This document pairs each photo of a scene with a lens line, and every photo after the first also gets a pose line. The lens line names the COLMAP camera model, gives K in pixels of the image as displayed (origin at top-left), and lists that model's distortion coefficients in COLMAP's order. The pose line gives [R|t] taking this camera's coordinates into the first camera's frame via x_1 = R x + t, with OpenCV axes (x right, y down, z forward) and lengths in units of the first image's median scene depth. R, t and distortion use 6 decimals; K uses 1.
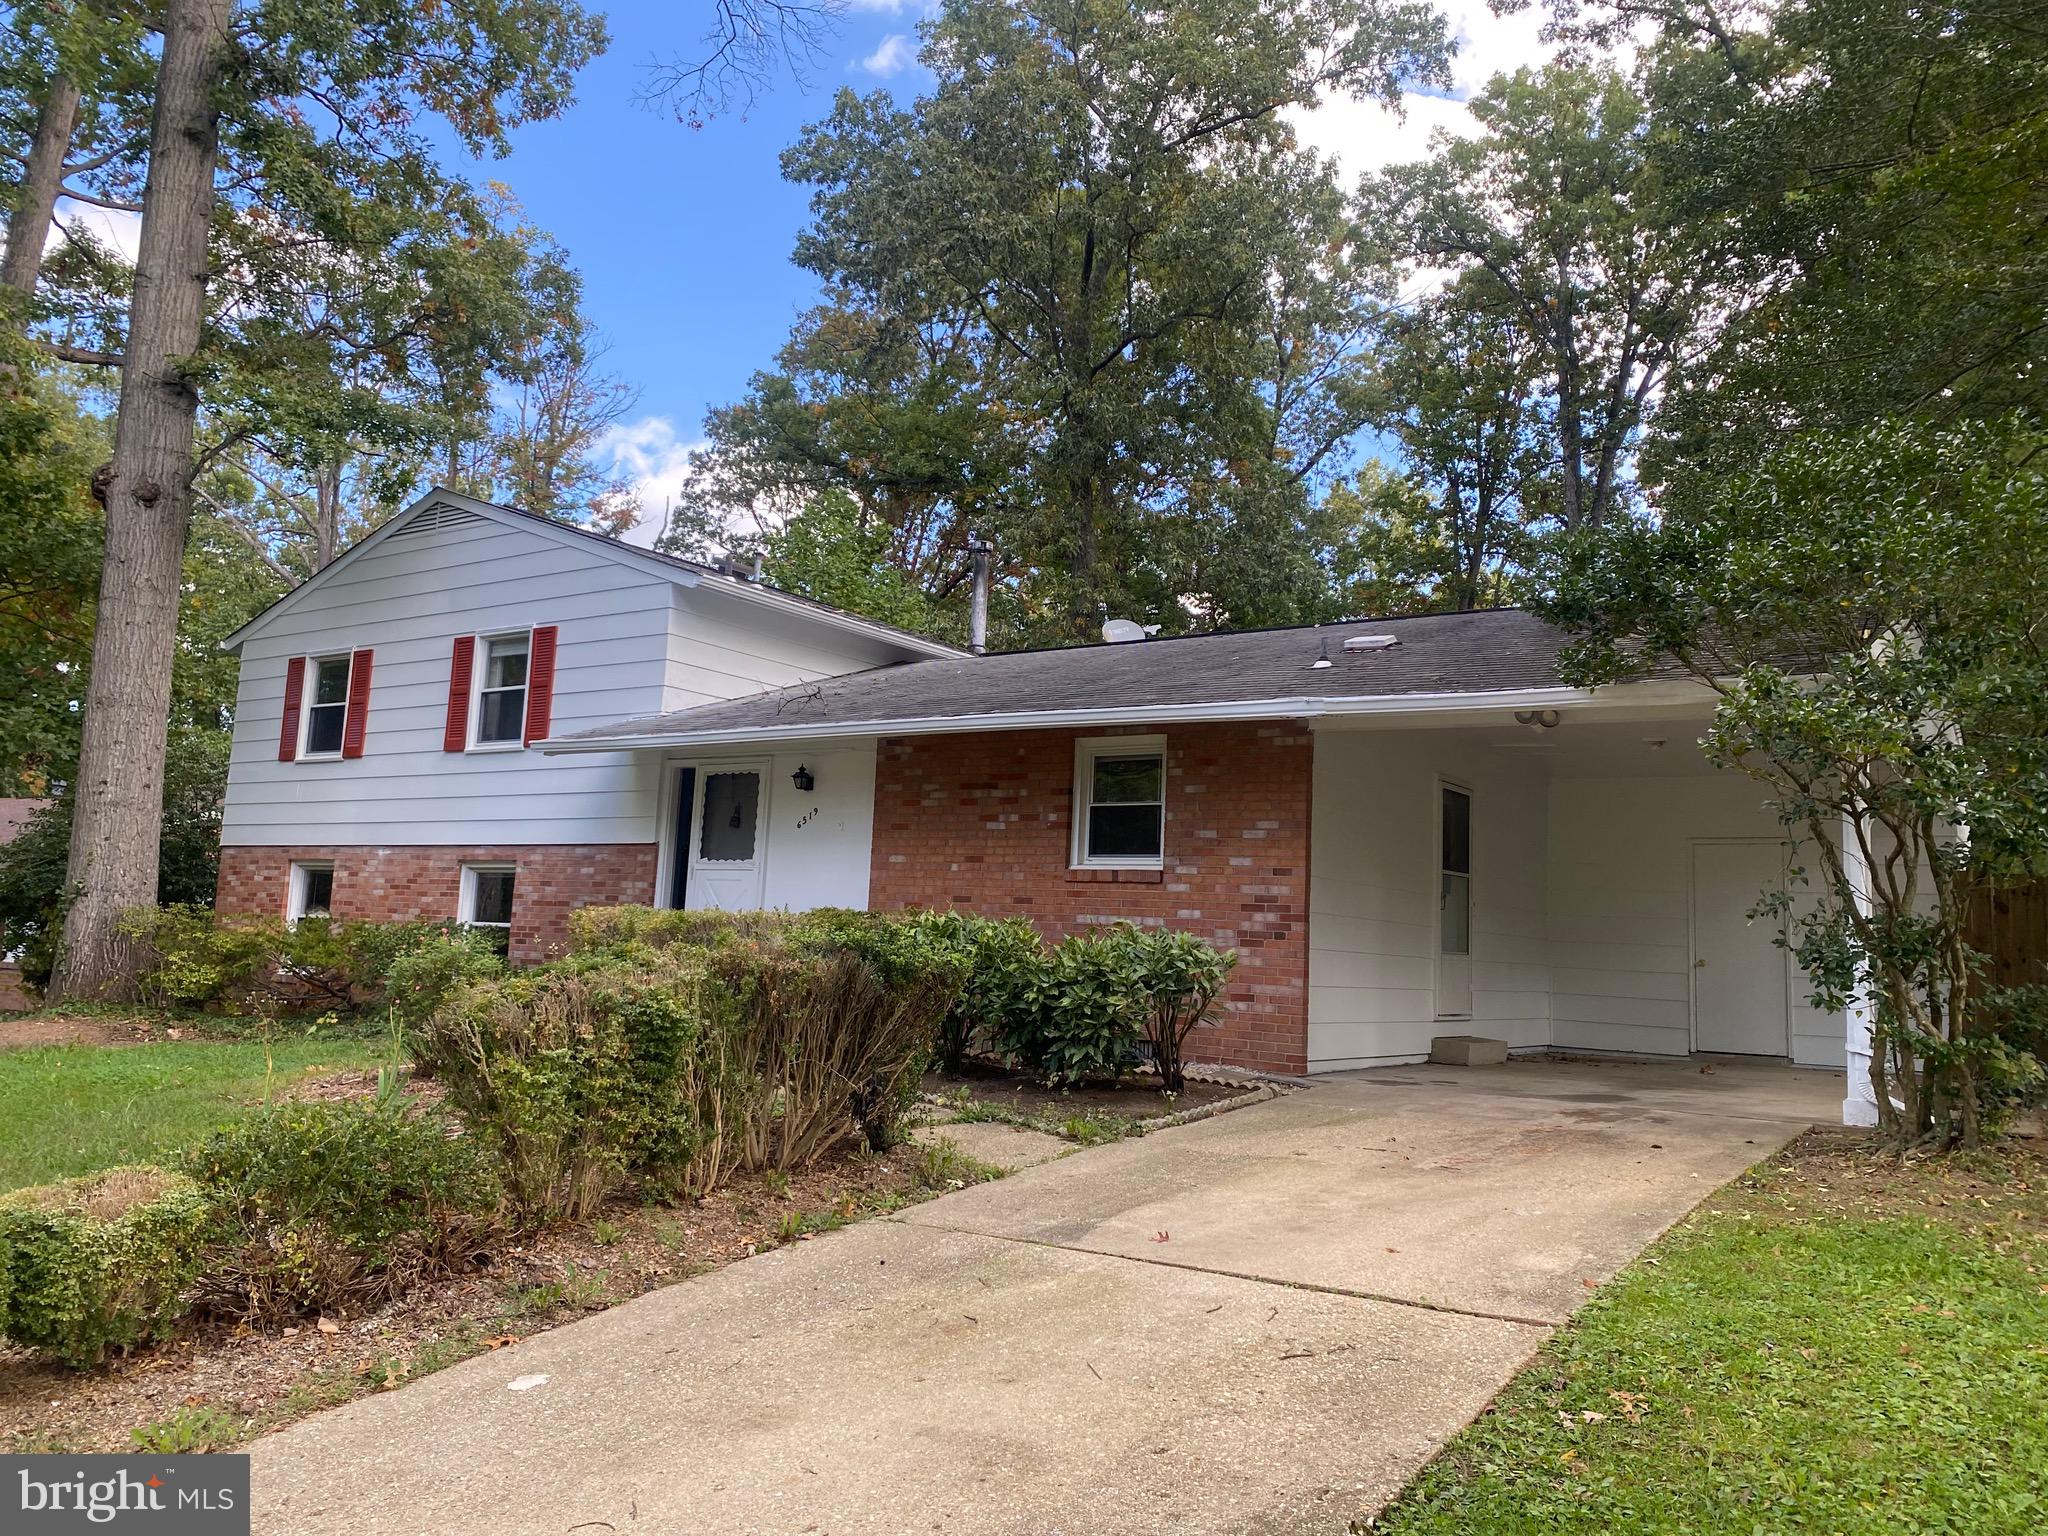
lens RADIAL K [[1553.5, 0, 1024.6], [0, 1553.5, 768.4], [0, 0, 1]] dist [0.053119, -0.055735]
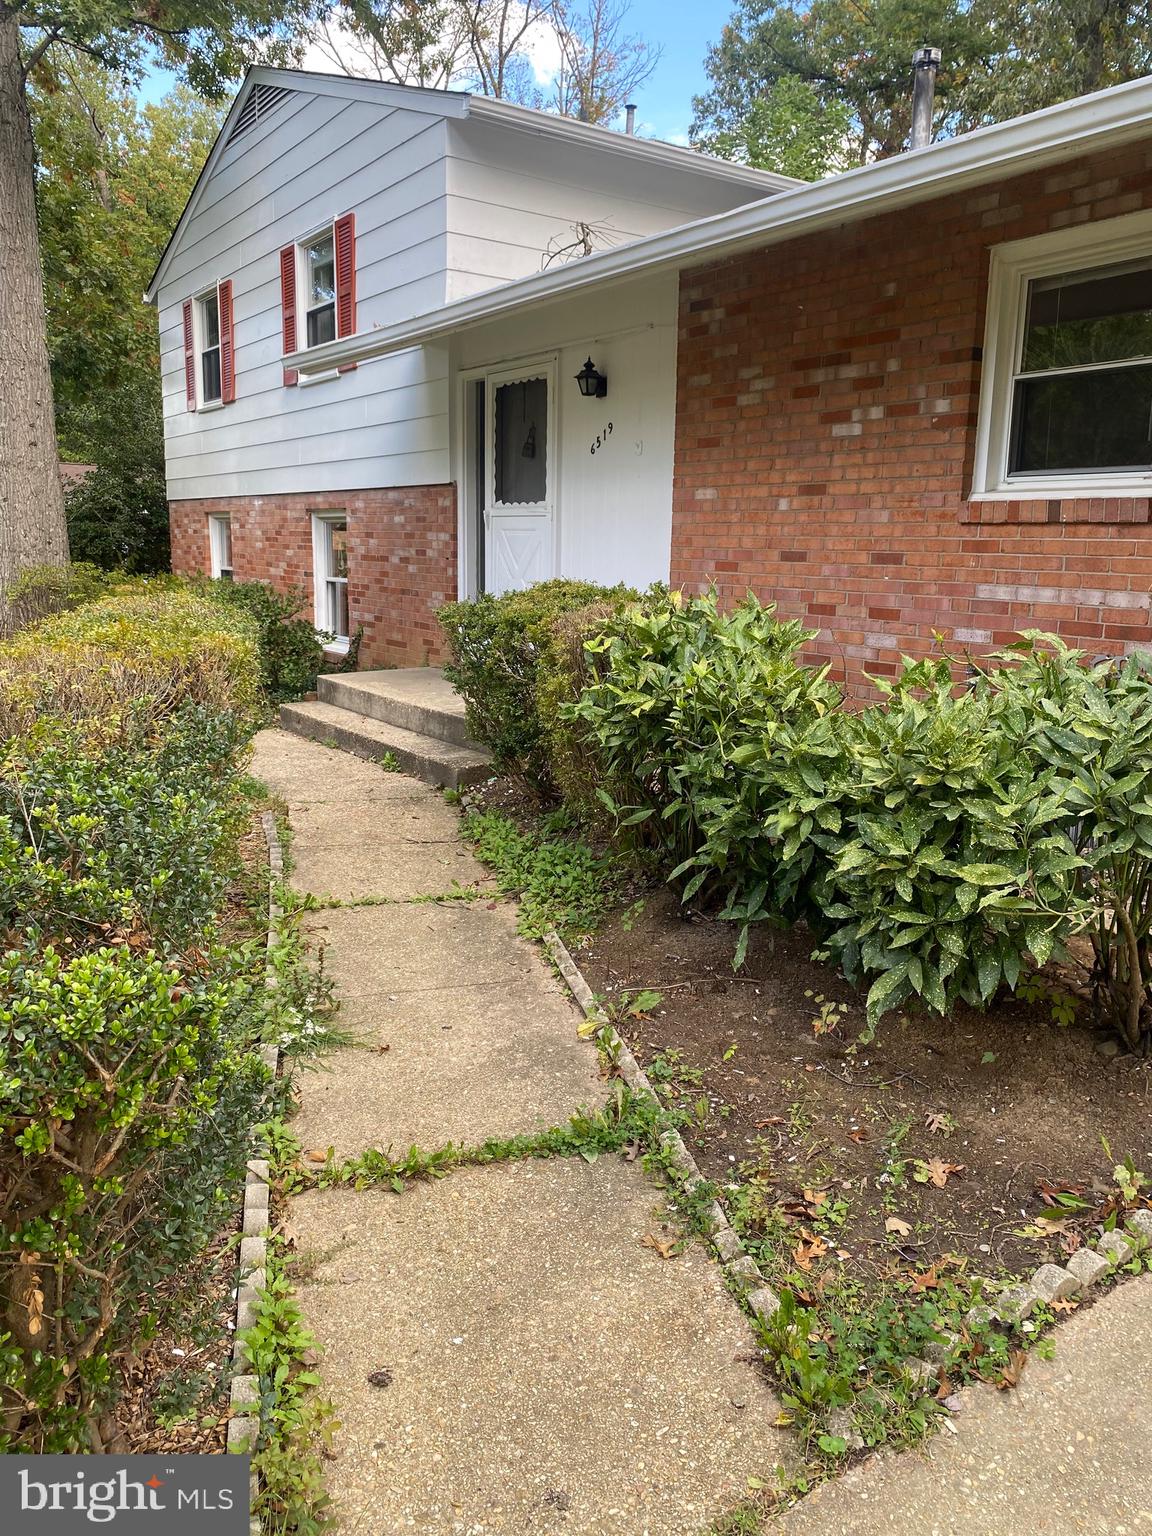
lens RADIAL K [[1165.1, 0, 572.2], [0, 1165.1, 758.4], [0, 0, 1]] dist [0.053119, -0.055735]
pose [[0.933516, 0.042113, -0.356053, 0.040789], [0.059477, 0.961129, 0.269617, 0.026006], [0.353568, -0.272869, 0.894725, 0.450745]]
